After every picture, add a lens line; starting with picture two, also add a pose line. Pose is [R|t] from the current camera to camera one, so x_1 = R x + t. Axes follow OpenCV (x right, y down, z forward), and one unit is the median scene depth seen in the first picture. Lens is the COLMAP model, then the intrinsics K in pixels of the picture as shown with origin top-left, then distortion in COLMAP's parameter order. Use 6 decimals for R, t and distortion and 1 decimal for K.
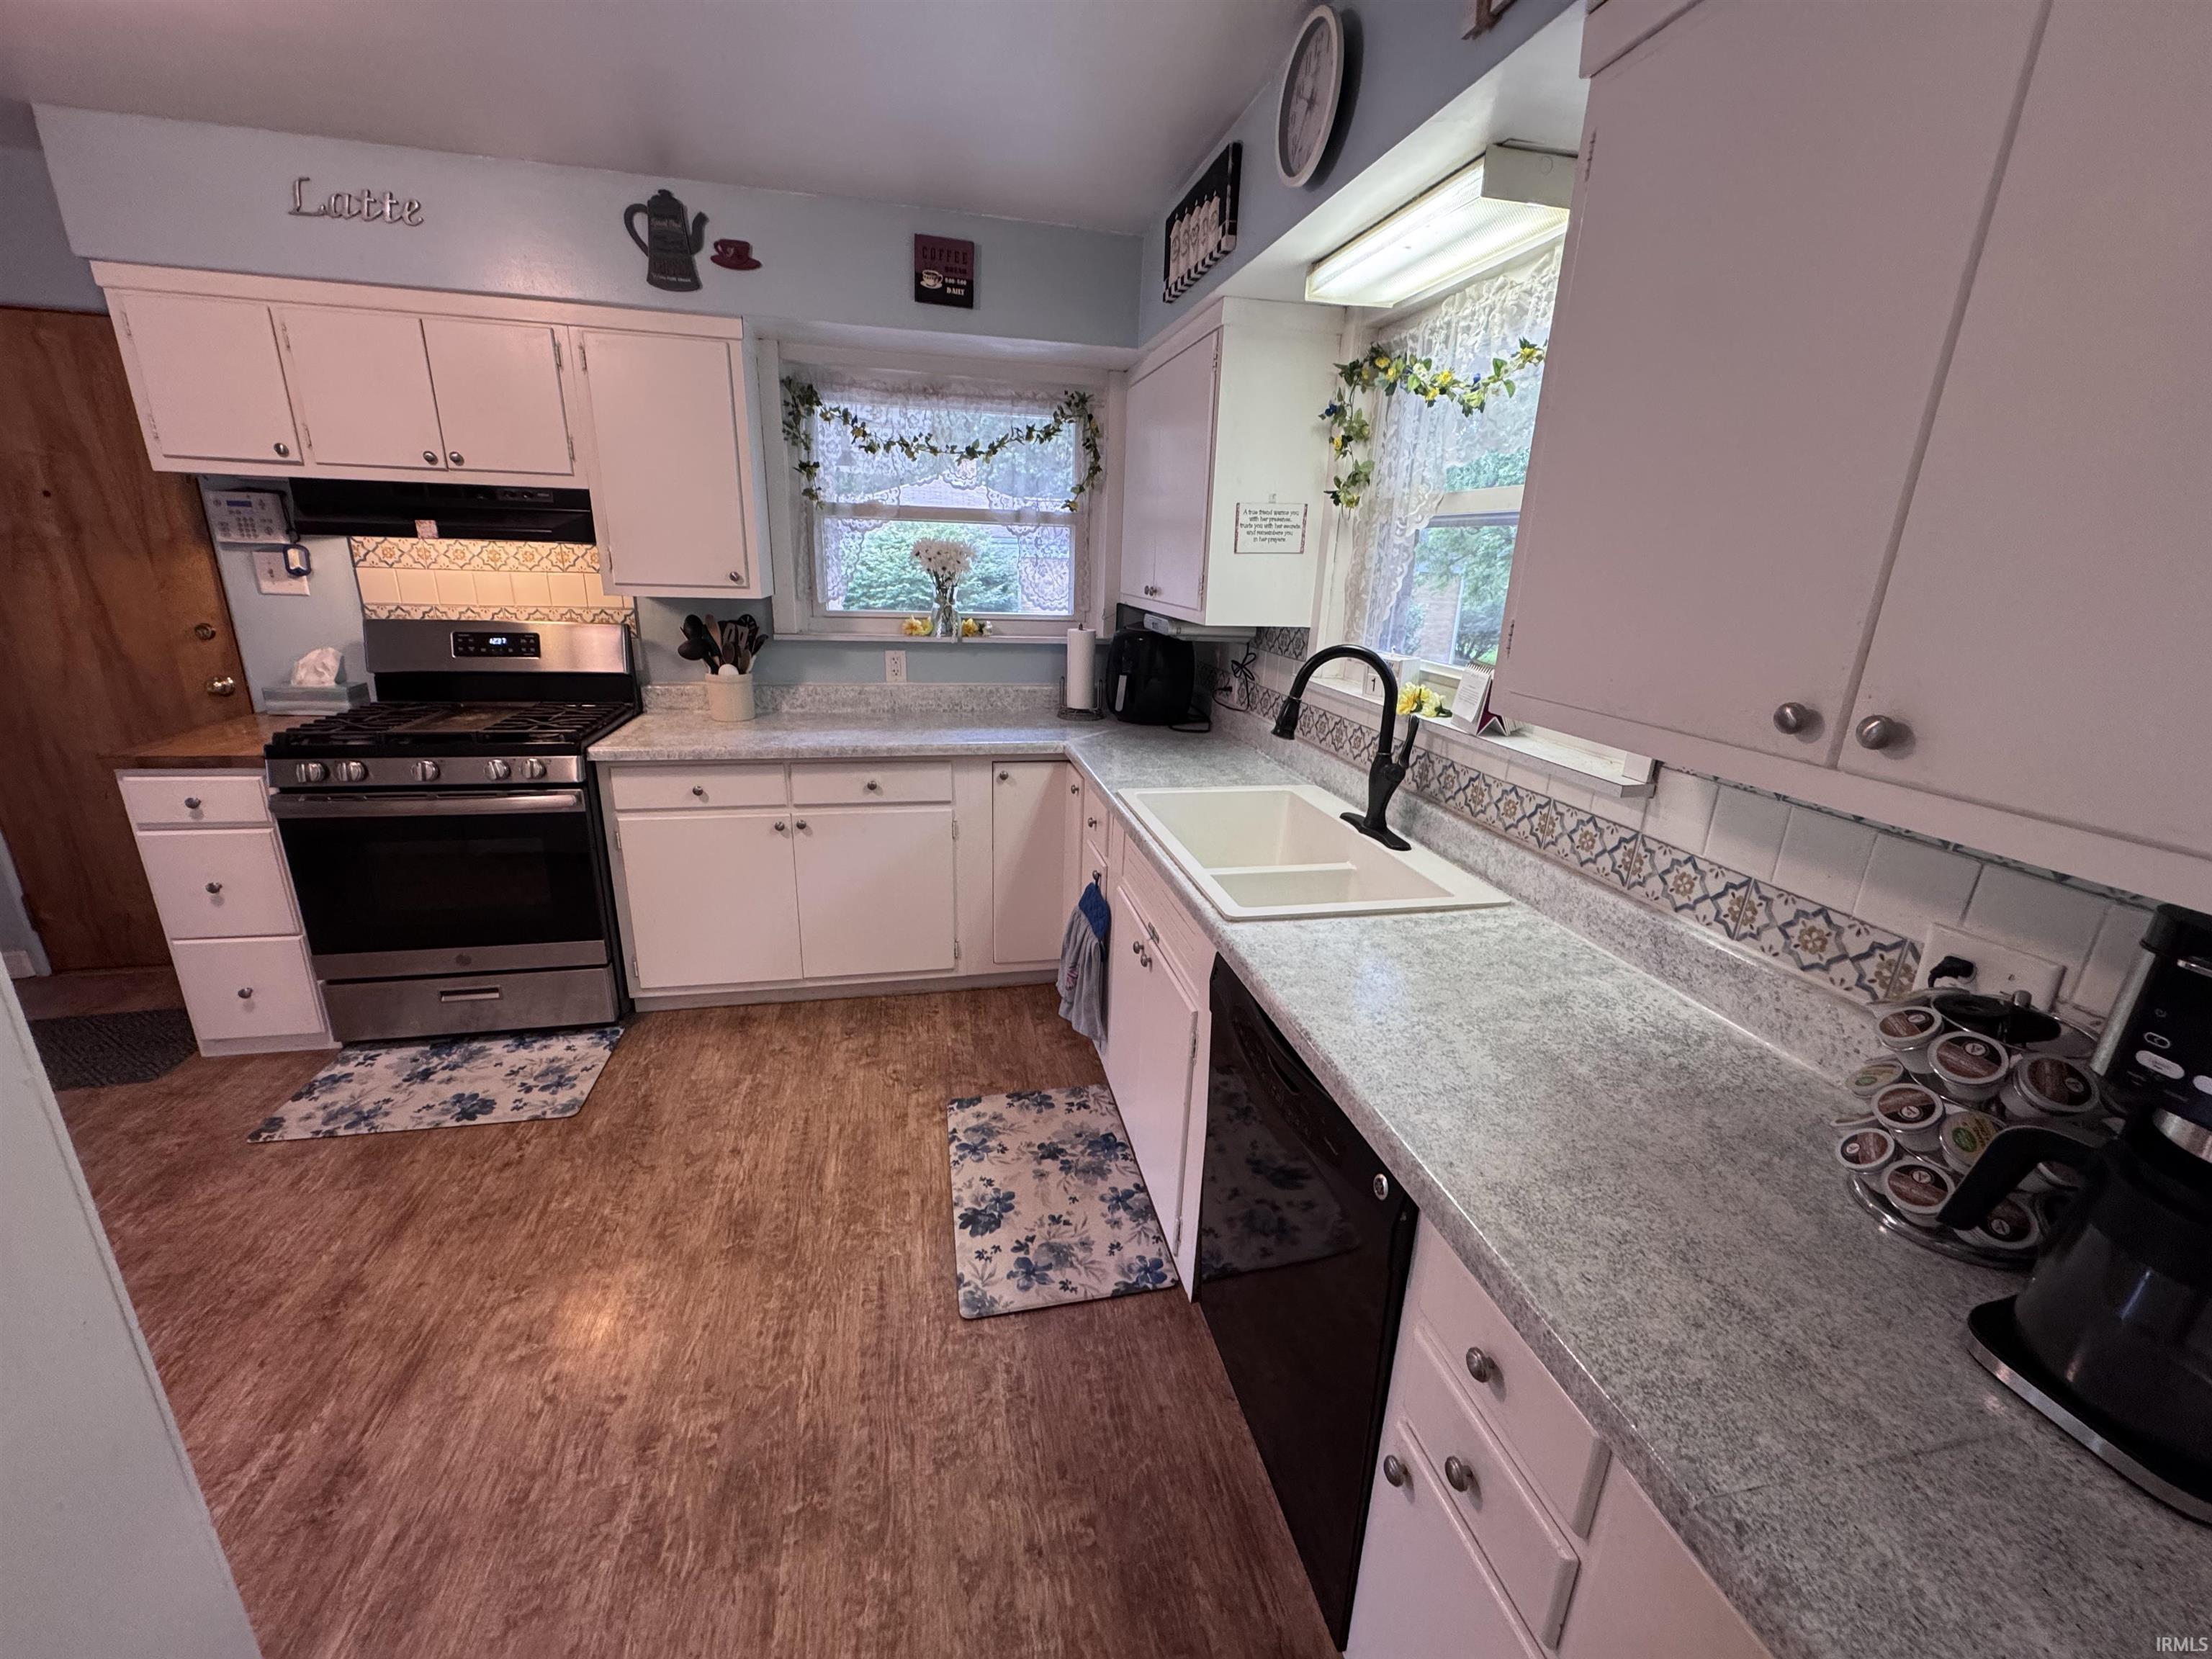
lens RADIAL K [[884.9, 0, 1109.0], [0, 884.9, 827.8], [0, 0, 1]] dist [-0.000745, 0.000920]
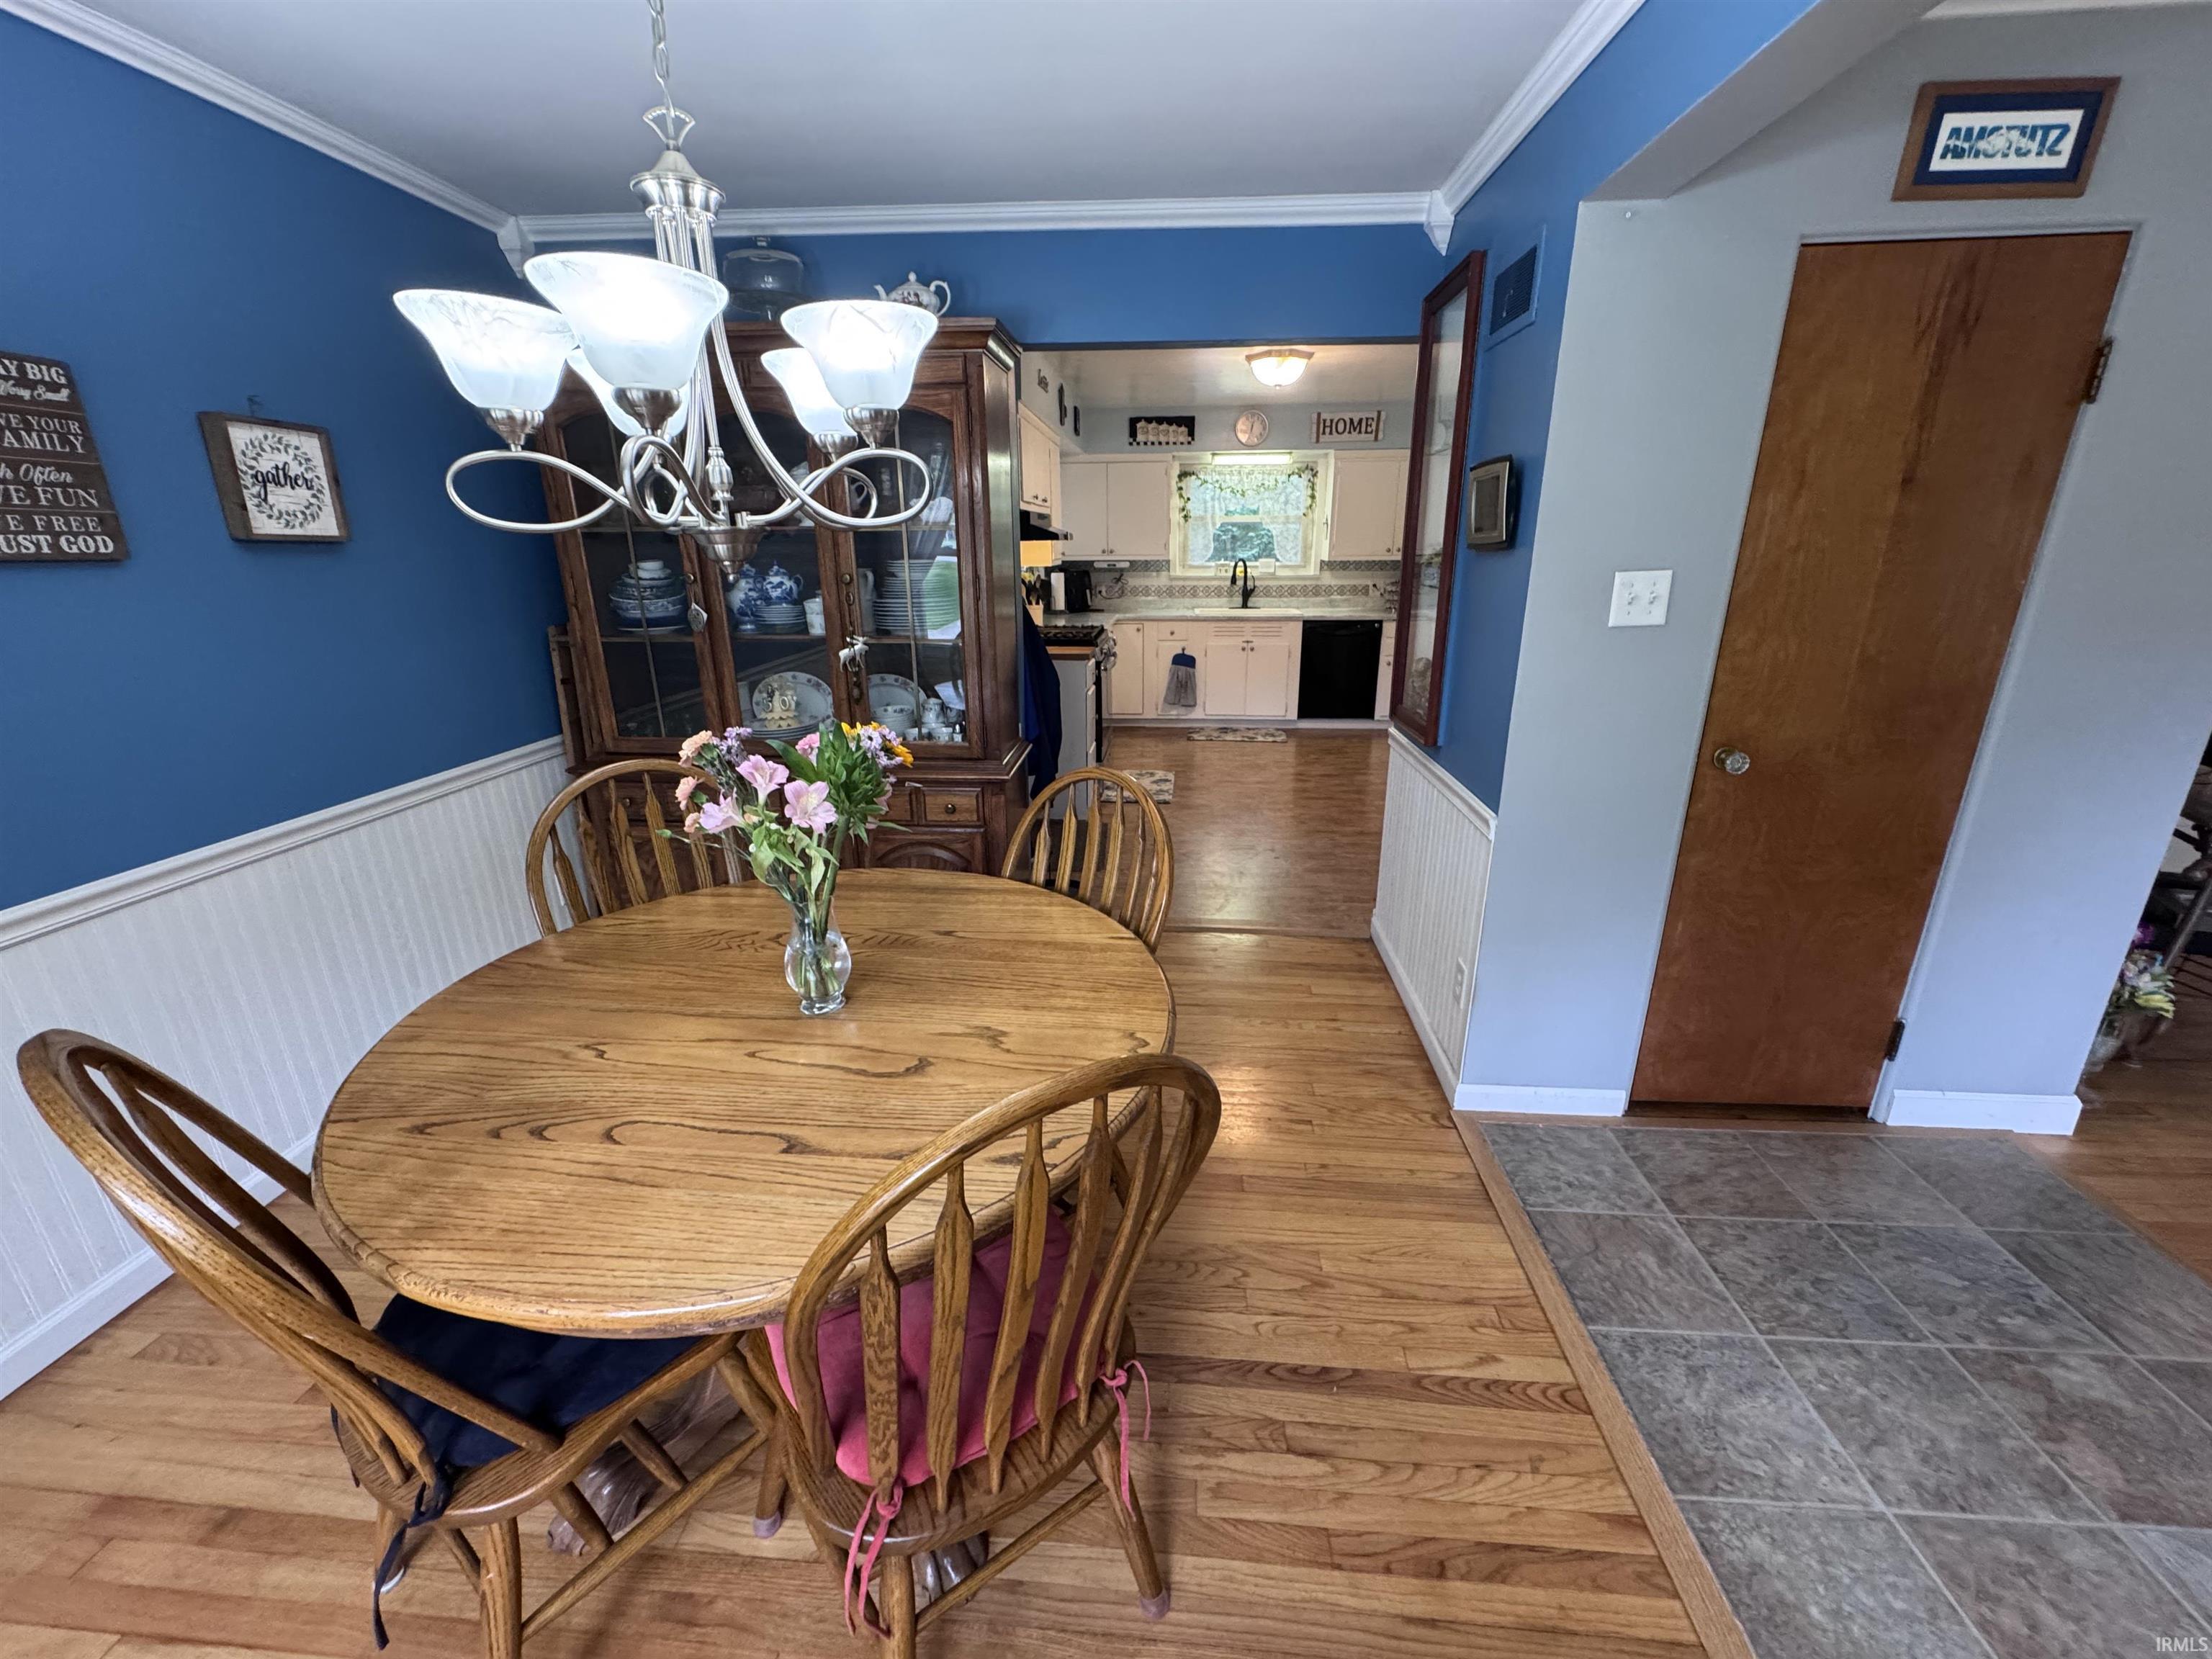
lens RADIAL K [[884.9, 0, 1107.1], [0, 884.9, 822.9], [0, 0, 1]] dist [-0.000745, 0.000920]
pose [[0.294862, -0.325672, 0.898329, -2.724013], [0.301840, 0.923735, 0.235808, -0.167252], [-0.906614, 0.201621, 0.370675, 0.264884]]
